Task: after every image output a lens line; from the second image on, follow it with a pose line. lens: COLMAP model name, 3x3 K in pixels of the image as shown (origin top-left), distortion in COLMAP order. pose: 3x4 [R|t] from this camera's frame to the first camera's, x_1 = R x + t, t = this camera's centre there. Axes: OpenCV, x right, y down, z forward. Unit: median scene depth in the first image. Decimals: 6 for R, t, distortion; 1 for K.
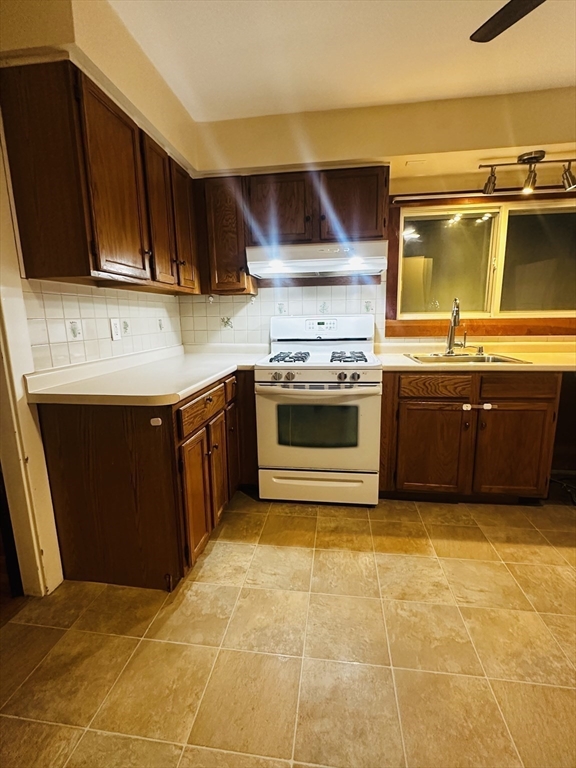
lens RADIAL K [[354.5, 0, 285.7], [0, 354.5, 386.4], [0, 0, 1]] dist [-0.018746, 0.003840]
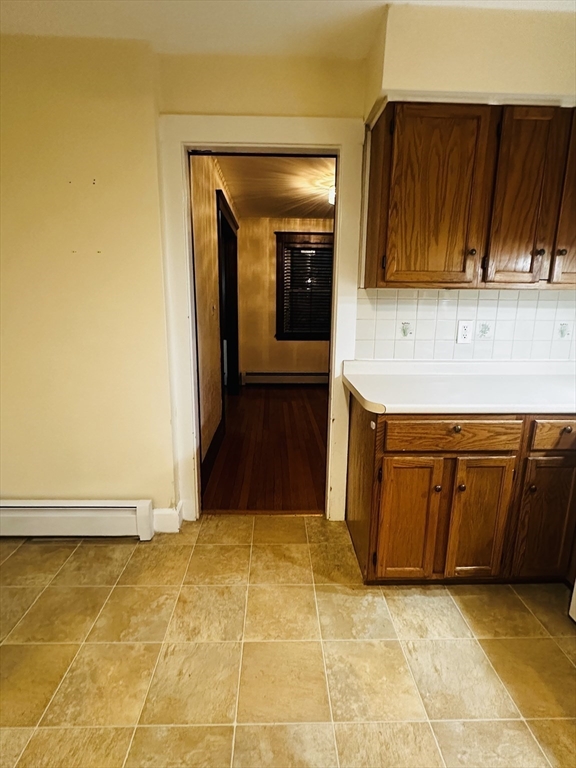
lens RADIAL K [[393.3, 0, 285.8], [0, 393.3, 382.1], [0, 0, 1]] dist [-0.001849, 0.000571]
pose [[0.168081, 0.227270, -0.959217, 0.535458], [-0.200562, 0.960592, 0.192451, -0.152819], [0.965155, 0.160035, 0.207039, 0.366873]]
